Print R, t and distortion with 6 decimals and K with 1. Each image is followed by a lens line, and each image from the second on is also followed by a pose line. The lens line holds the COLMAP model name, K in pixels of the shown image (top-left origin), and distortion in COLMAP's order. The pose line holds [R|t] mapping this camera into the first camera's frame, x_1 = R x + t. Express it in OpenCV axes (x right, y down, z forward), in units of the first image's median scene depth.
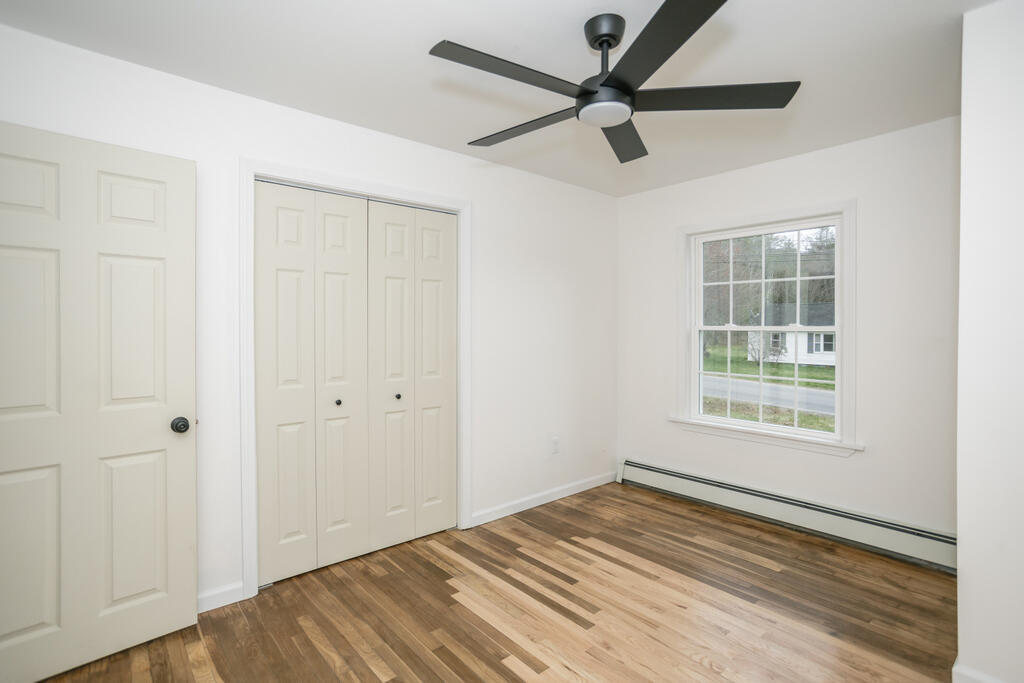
lens RADIAL K [[490.4, 0, 531.1], [0, 490.4, 328.5], [0, 0, 1]] dist [-0.050691, 0.023163]
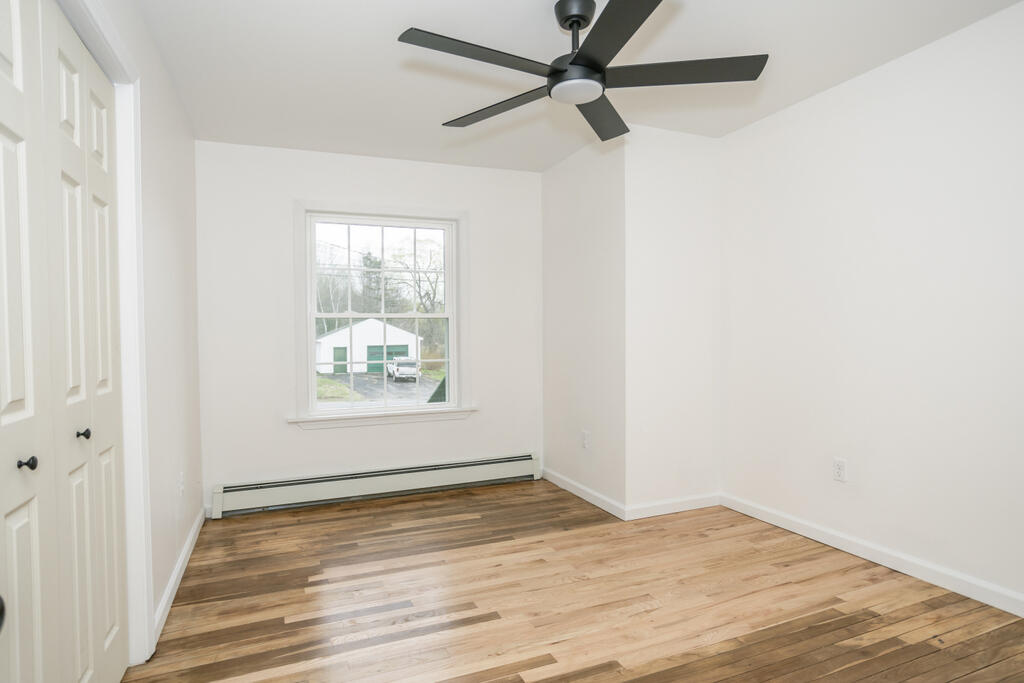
lens RADIAL K [[490.4, 0, 531.1], [0, 490.4, 328.5], [0, 0, 1]] dist [-0.050691, 0.023163]
pose [[0.374663, -0.004573, 0.927150, -0.461361], [0.015678, 0.999876, -0.001404, 0.040017], [-0.927028, 0.015062, 0.374689, 0.368926]]
